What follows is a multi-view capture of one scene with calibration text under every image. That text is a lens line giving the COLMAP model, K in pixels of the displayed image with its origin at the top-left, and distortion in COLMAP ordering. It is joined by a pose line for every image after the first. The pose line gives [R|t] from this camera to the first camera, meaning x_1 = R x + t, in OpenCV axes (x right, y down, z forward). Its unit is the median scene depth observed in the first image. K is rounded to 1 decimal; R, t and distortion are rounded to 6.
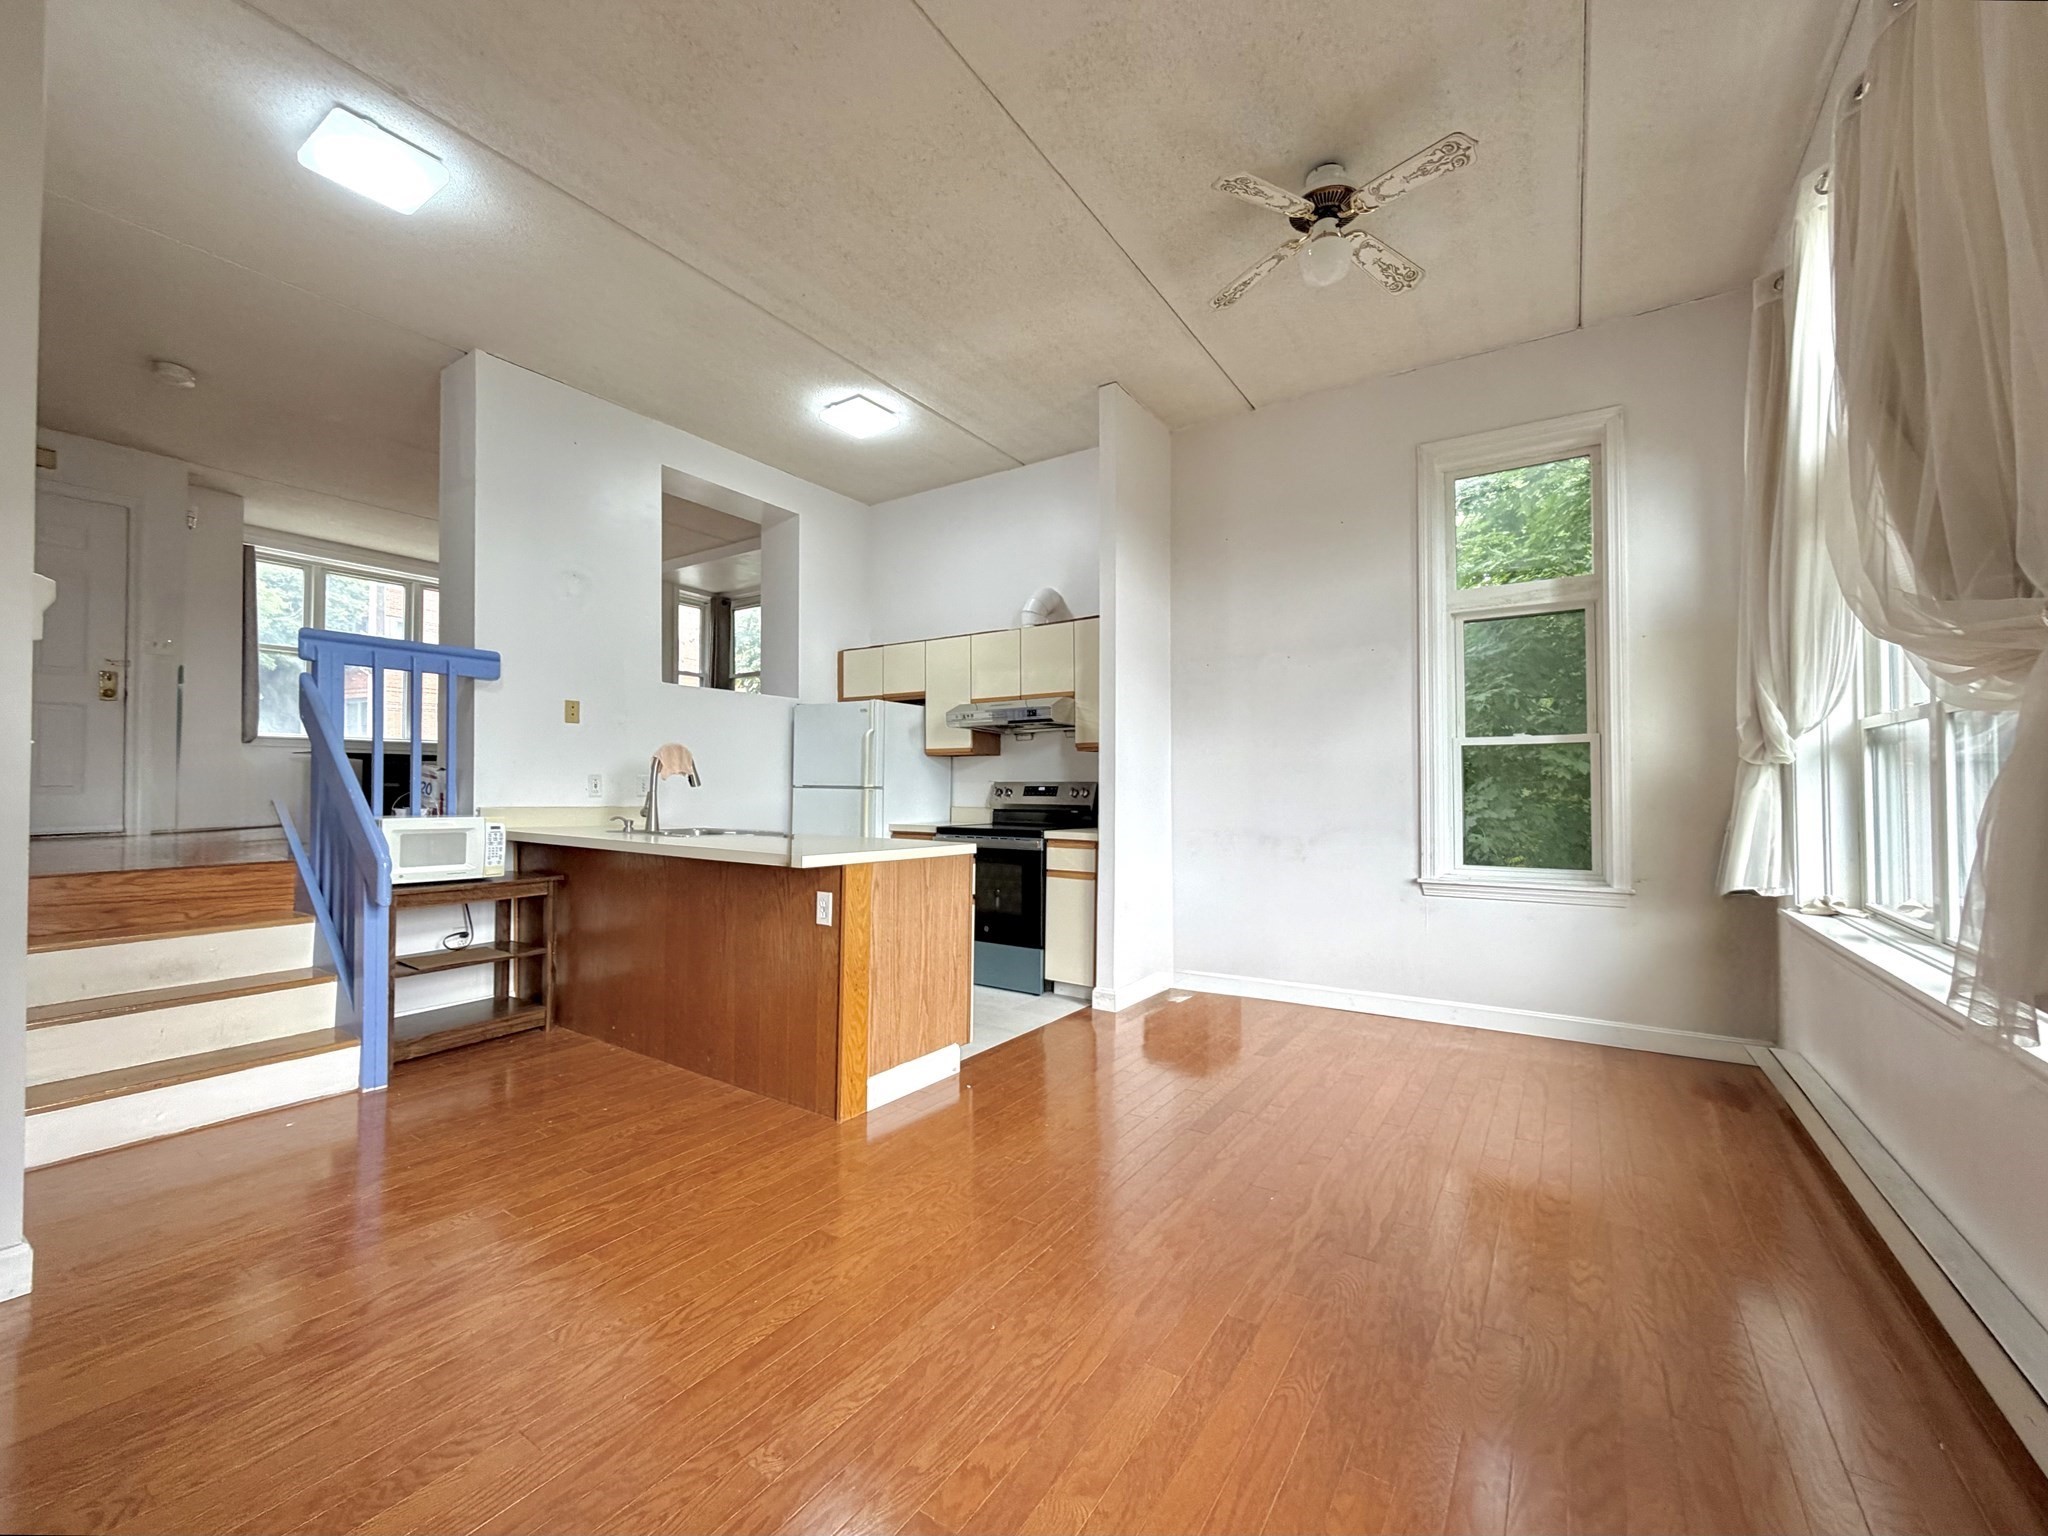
lens RADIAL K [[819.7, 0, 1033.1], [0, 819.7, 766.3], [0, 0, 1]] dist [0.001148, 0.000050]
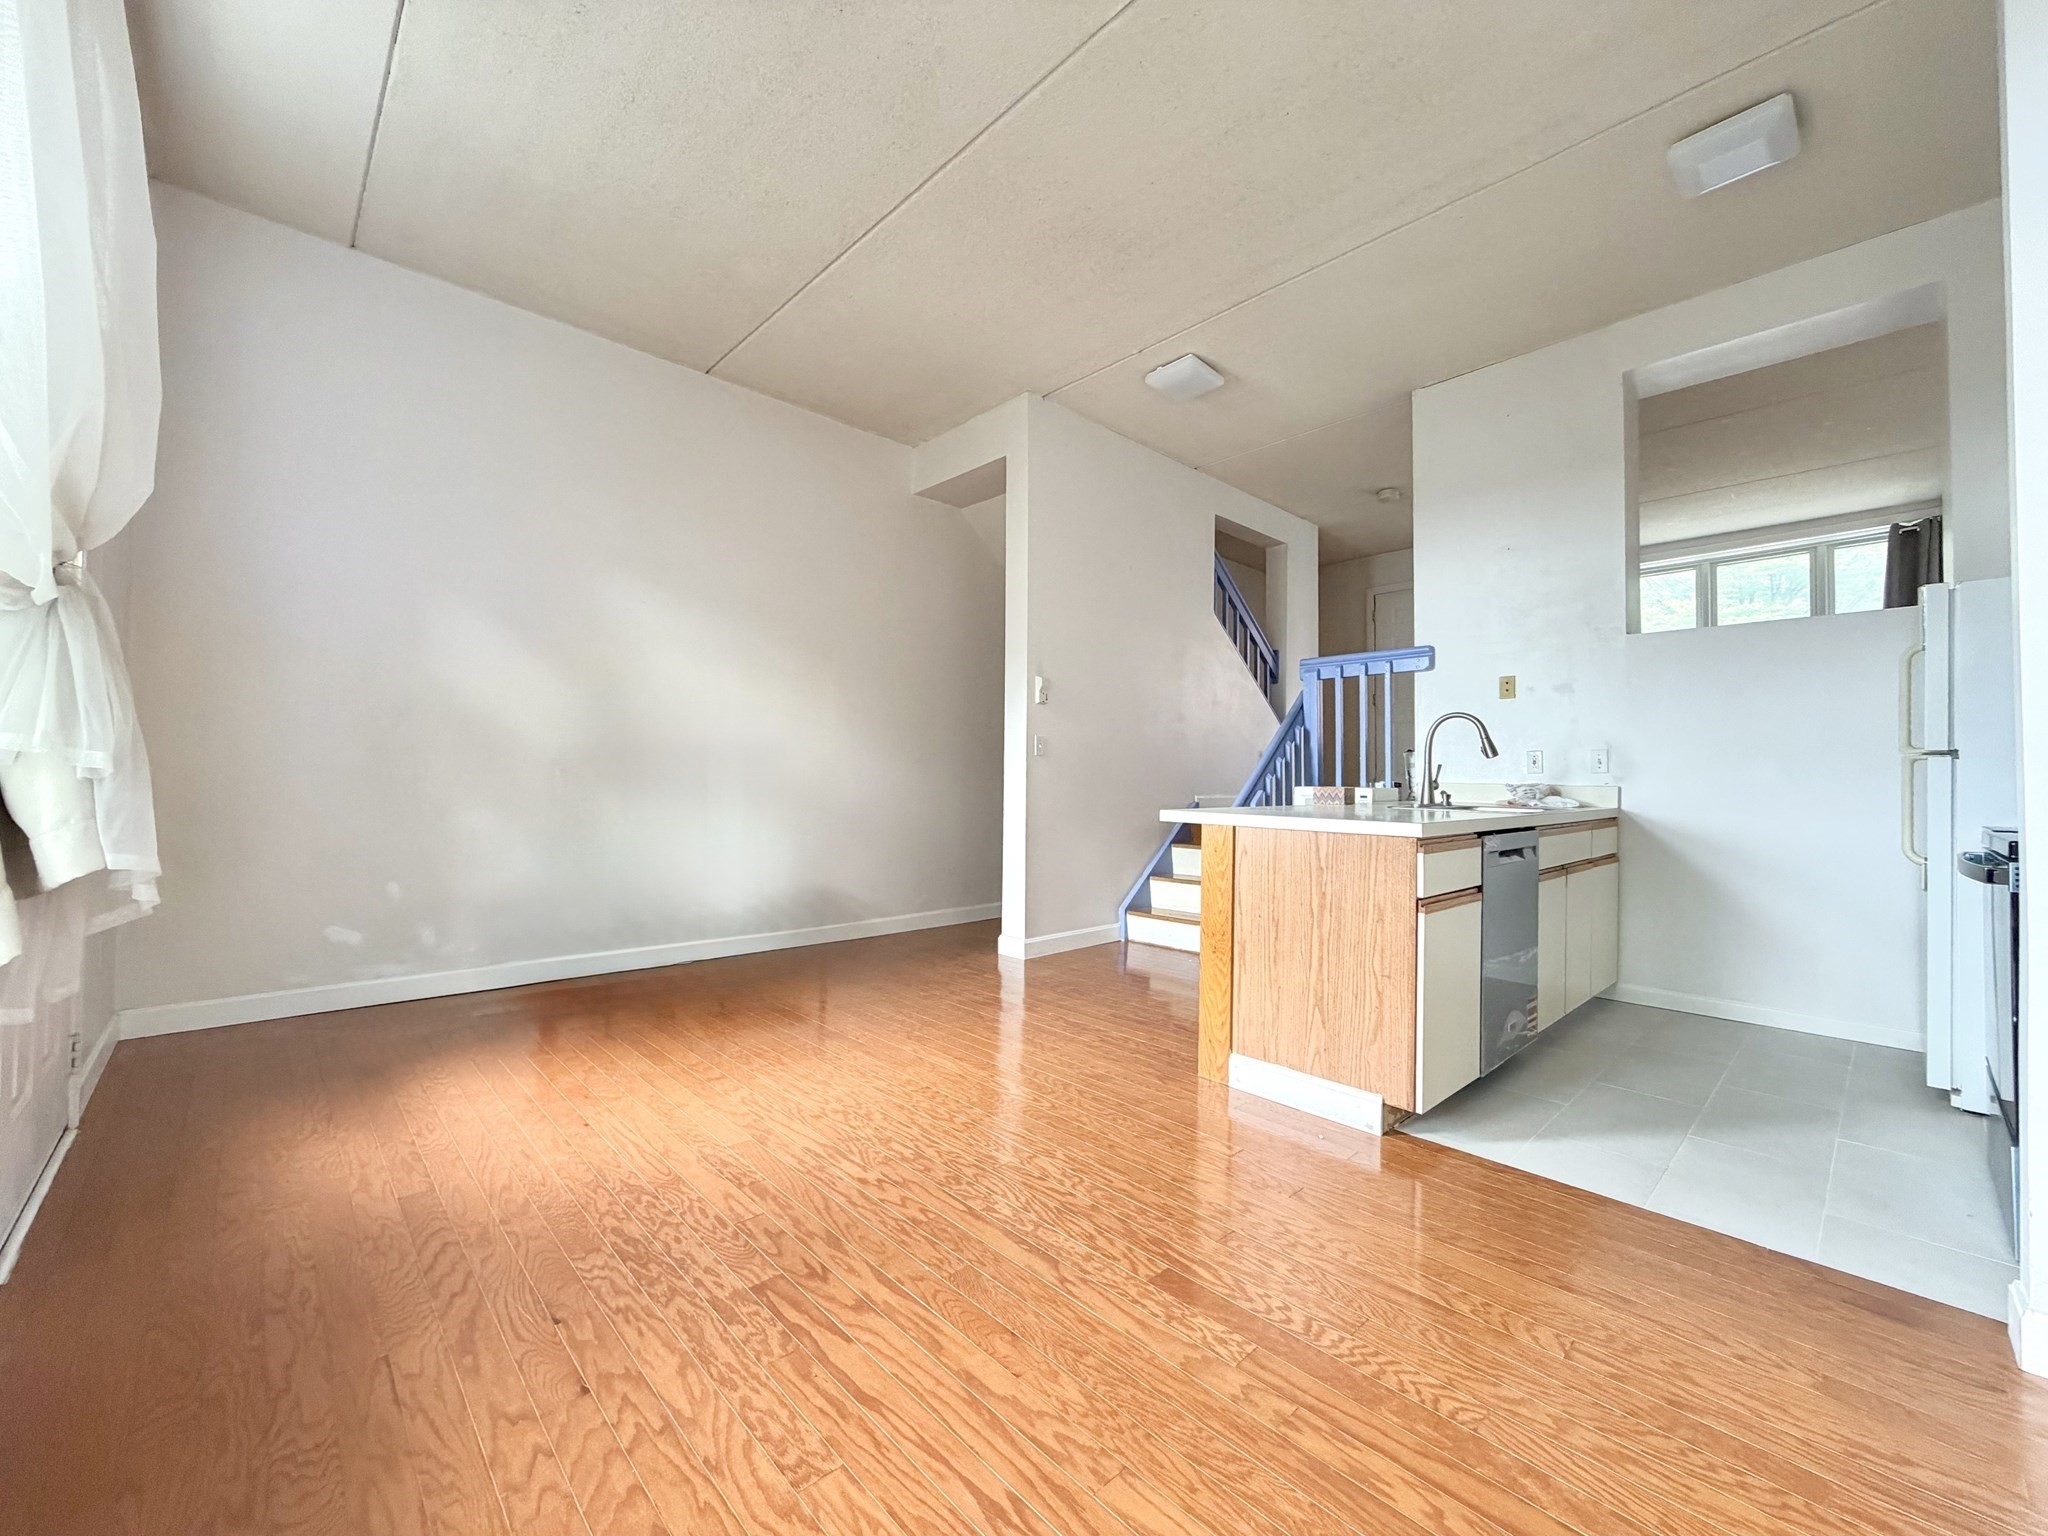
lens RADIAL K [[812.2, 0, 1024.0], [0, 812.2, 768.0], [0, 0, 1]] dist [0.000424, -0.000263]
pose [[-0.226336, -0.023796, -0.973759, 0.557369], [0.016725, 0.999459, -0.028312, 0.051894], [0.973906, -0.022694, -0.225816, 0.702792]]
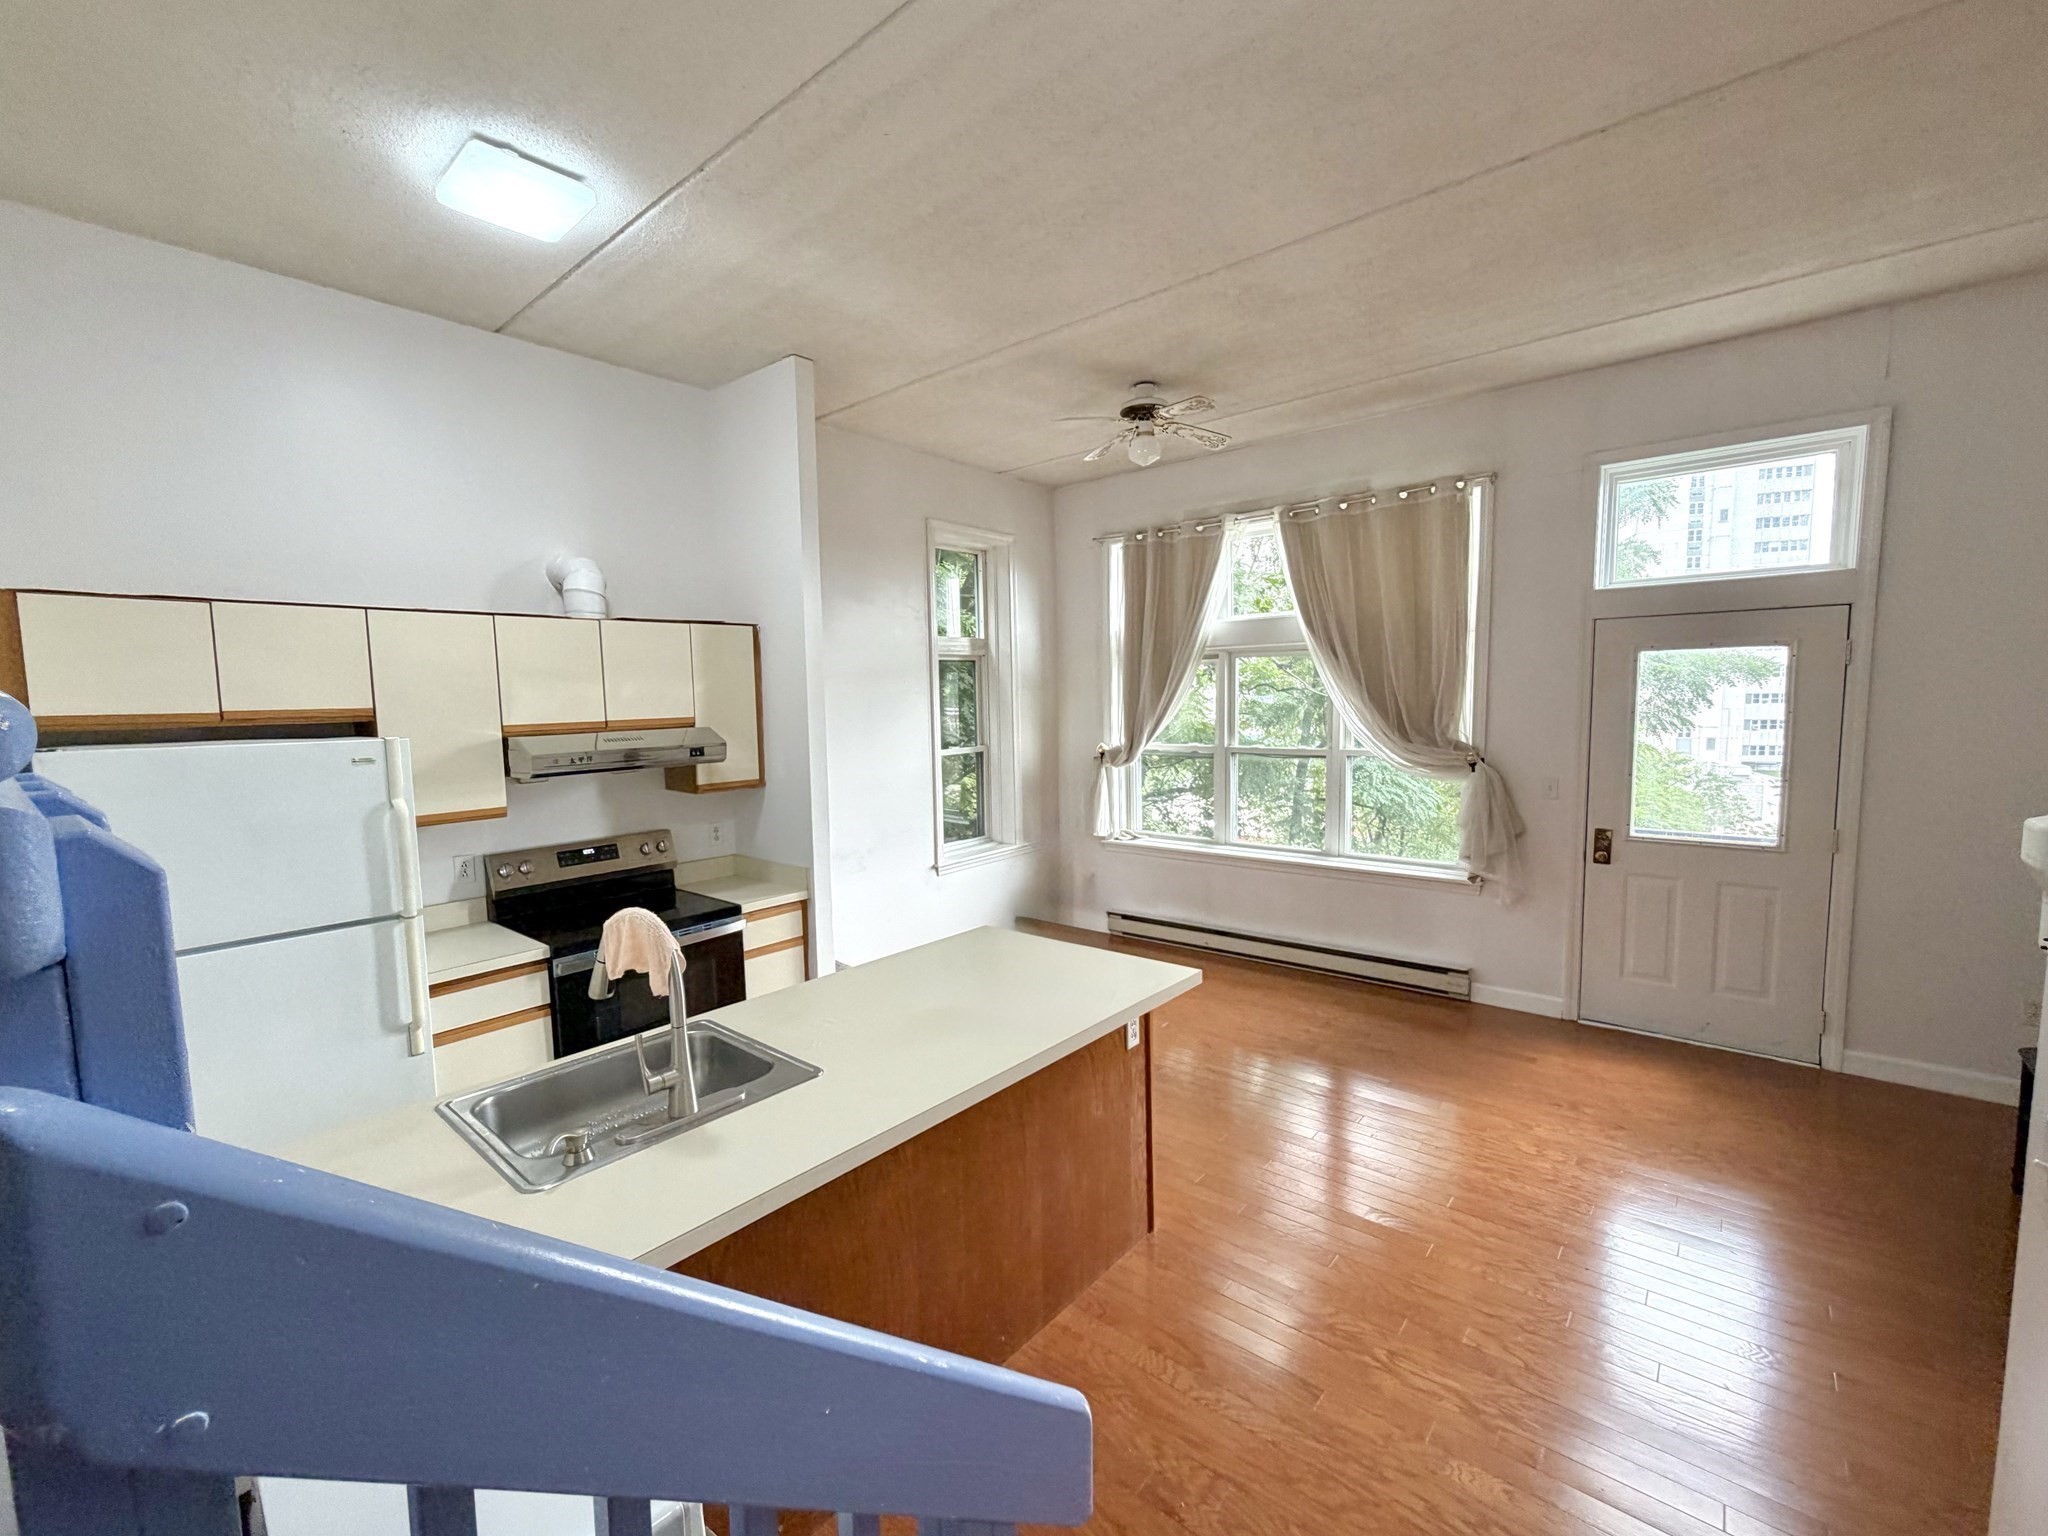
lens RADIAL K [[854.0, 0, 1011.3], [0, 854.0, 767.1], [0, 0, 1]] dist [0.001555, 0.000127]
pose [[0.128638, -0.096043, 0.987030, -0.829824], [-0.002725, 0.995261, 0.097199, -0.146712], [-0.991688, -0.015193, 0.127767, 0.717498]]
